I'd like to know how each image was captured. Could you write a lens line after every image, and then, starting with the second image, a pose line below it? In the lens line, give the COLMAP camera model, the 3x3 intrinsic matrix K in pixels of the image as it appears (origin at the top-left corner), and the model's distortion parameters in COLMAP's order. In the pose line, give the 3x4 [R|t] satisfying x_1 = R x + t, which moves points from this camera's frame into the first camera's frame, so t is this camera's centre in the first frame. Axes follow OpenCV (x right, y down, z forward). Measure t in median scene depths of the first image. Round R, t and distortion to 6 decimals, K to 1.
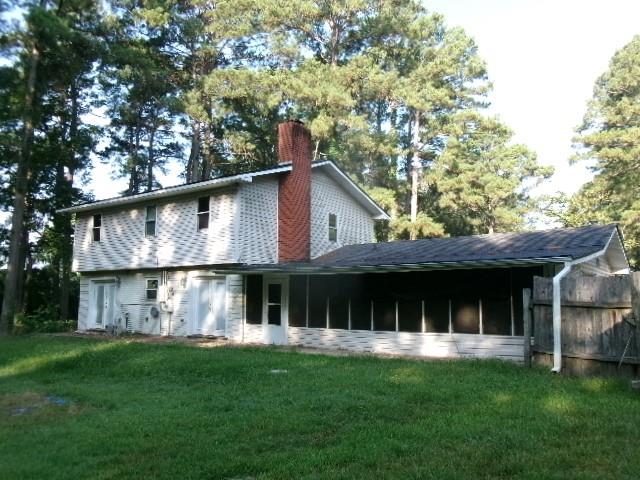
lens RADIAL K [[526.2, 0, 321.4], [0, 526.2, 247.7], [0, 0, 1]] dist [-0.000390, -0.003082]
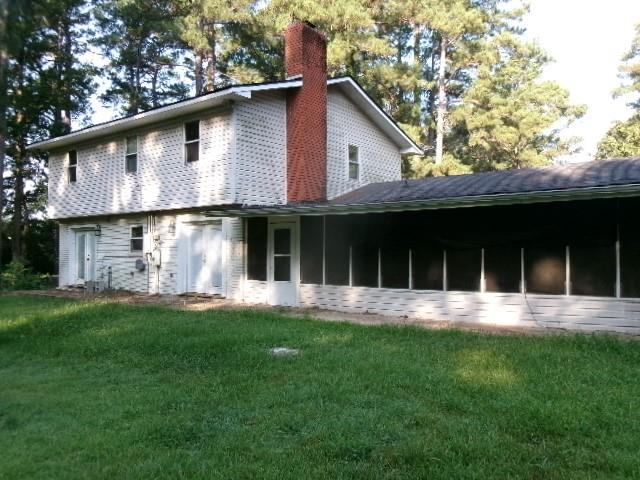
lens RADIAL K [[526.2, 0, 321.4], [0, 526.2, 247.7], [0, 0, 1]] dist [-0.000390, -0.003082]
pose [[0.999547, -0.007846, -0.029072, -0.005734], [0.010541, 0.995539, 0.093765, 0.017138], [0.028207, -0.094029, 0.995170, 0.162879]]
